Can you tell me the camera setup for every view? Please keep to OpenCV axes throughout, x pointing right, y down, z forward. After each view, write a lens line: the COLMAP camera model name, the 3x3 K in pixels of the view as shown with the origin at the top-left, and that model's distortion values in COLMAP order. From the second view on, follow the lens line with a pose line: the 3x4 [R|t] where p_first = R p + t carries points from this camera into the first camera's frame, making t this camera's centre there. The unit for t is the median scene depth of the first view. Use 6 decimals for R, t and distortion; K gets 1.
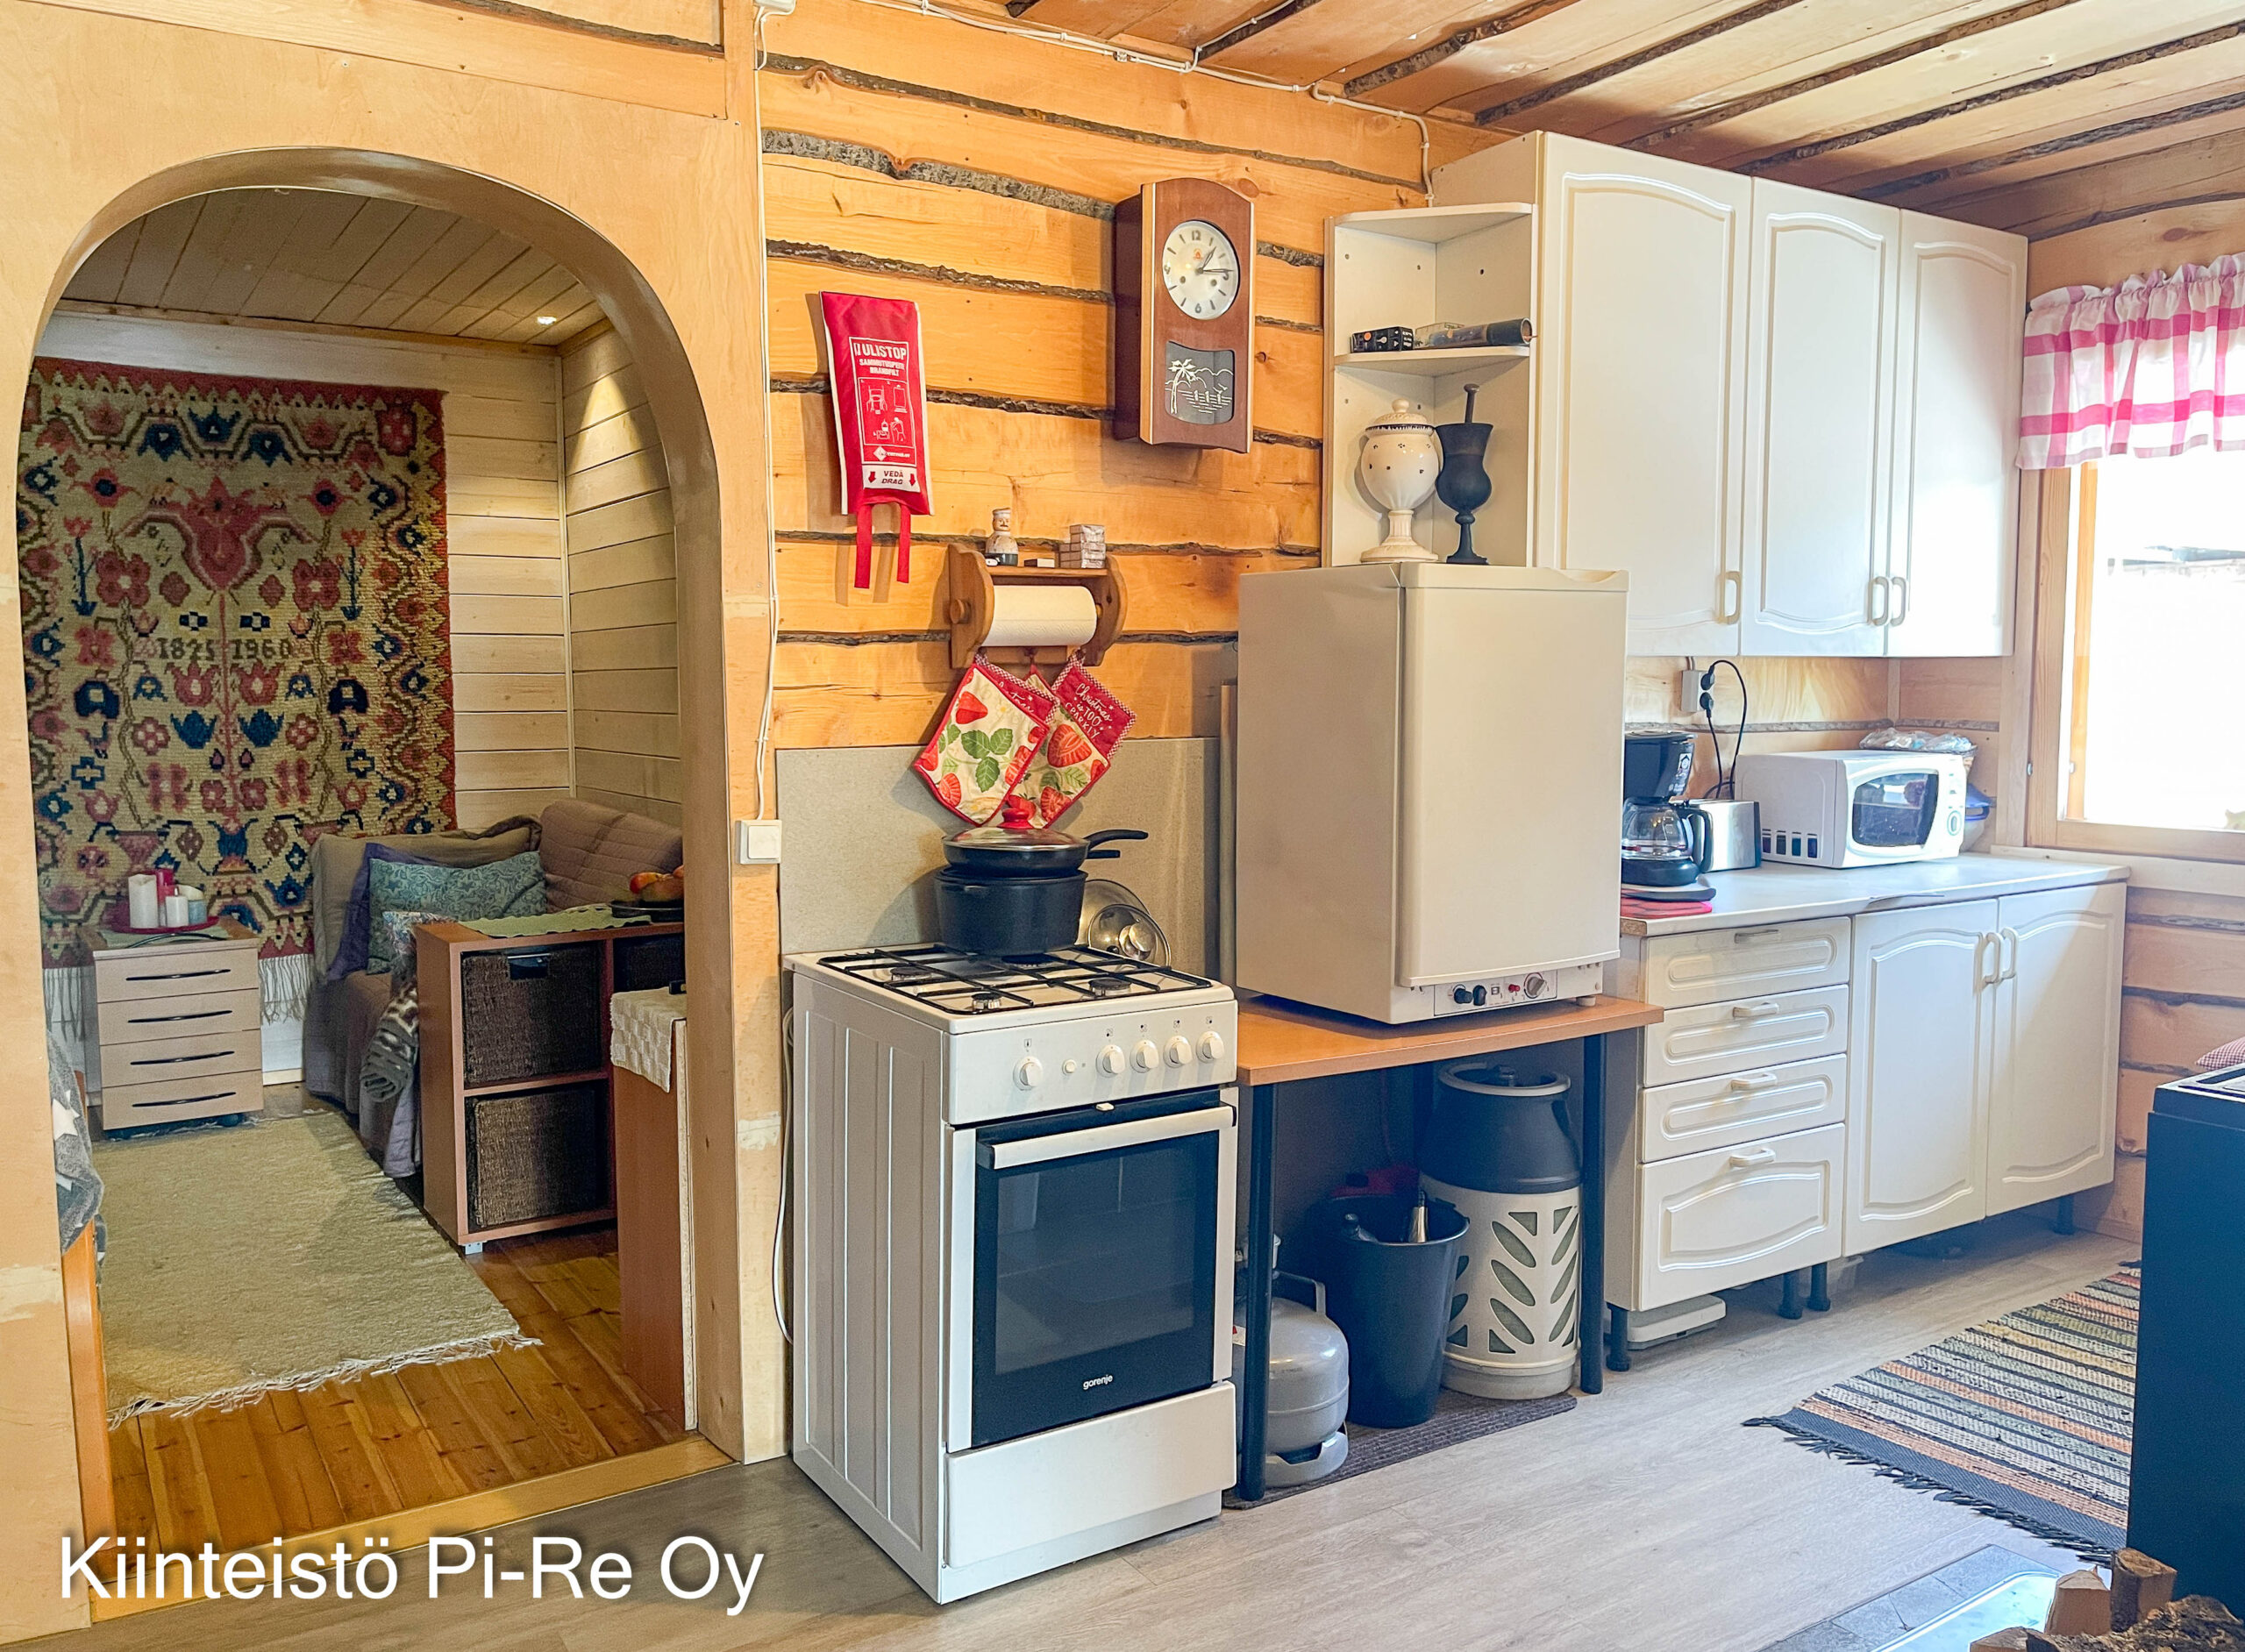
lens RADIAL K [[1723.2, 0, 1120.5], [0, 1723.2, 835.4], [0, 0, 1]] dist [0.034181, -0.002333]
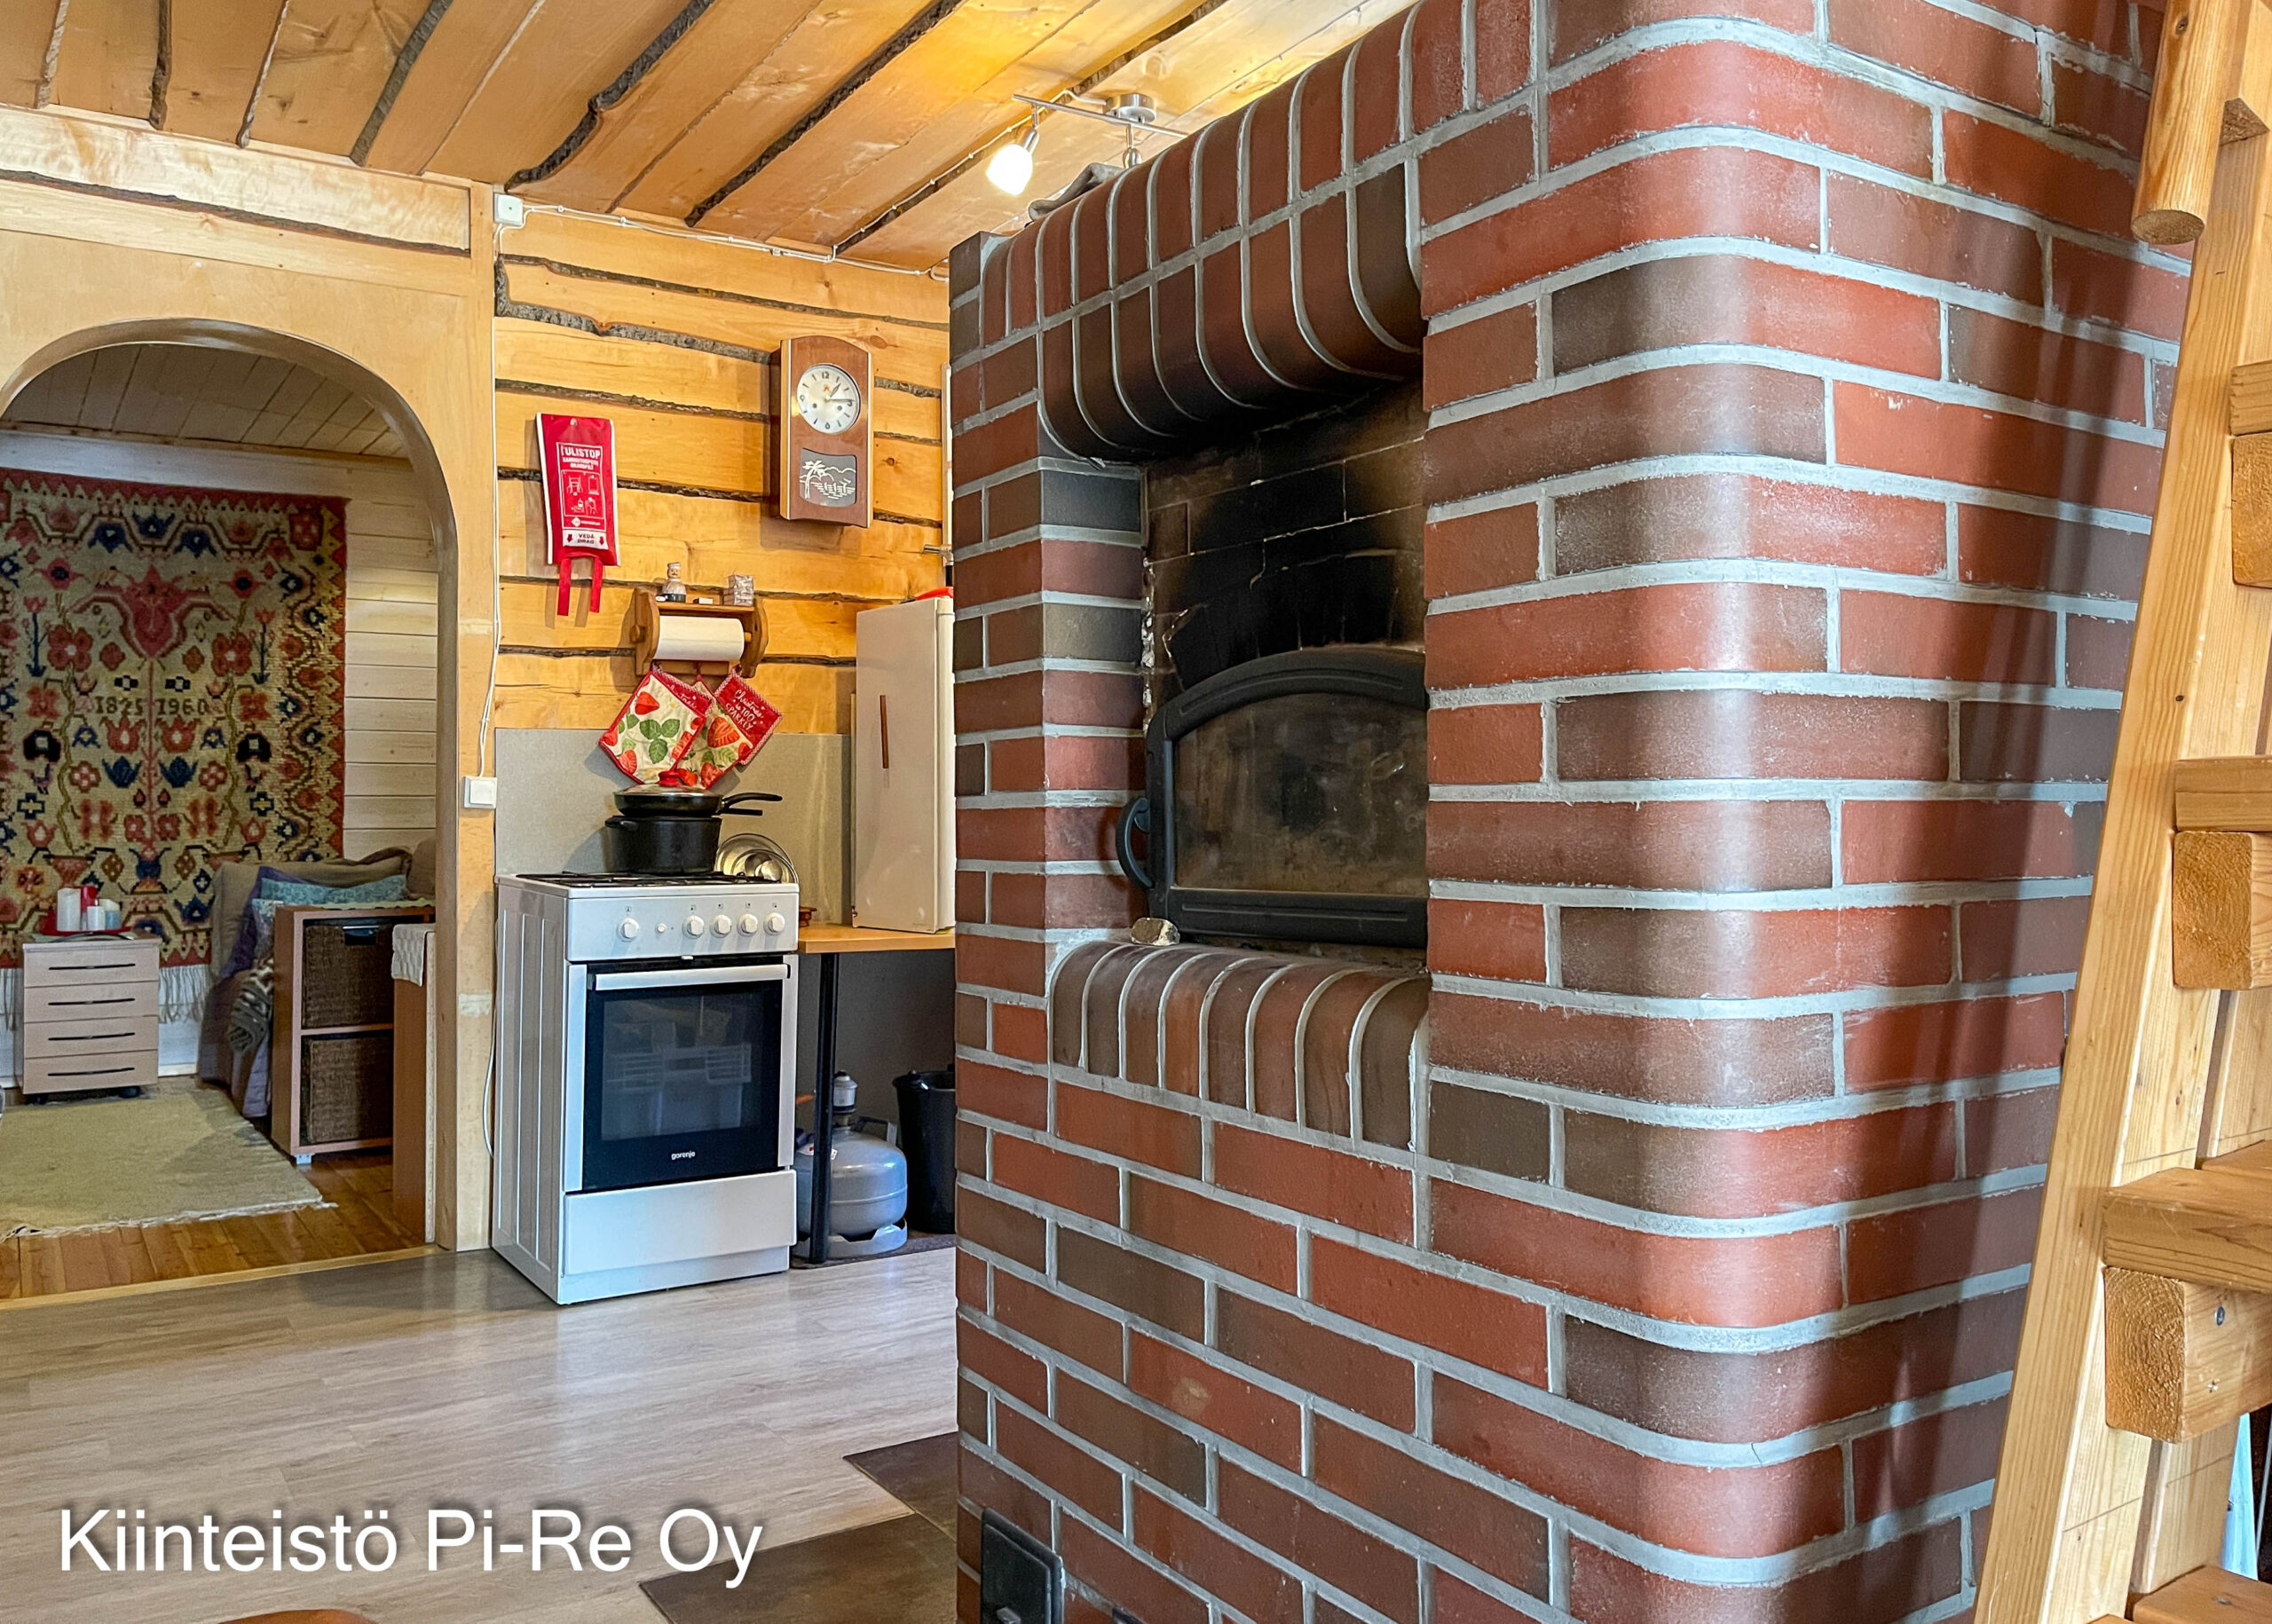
lens RADIAL K [[1782.4, 0, 1142.4], [0, 1782.4, 793.1], [0, 0, 1]] dist [0.040900, -0.026658]
pose [[1.000000, 0.000238, -0.000658, 0.288635], [-0.000304, 0.994731, -0.102519, 0.134096], [0.000630, 0.102519, 0.994731, -0.392382]]
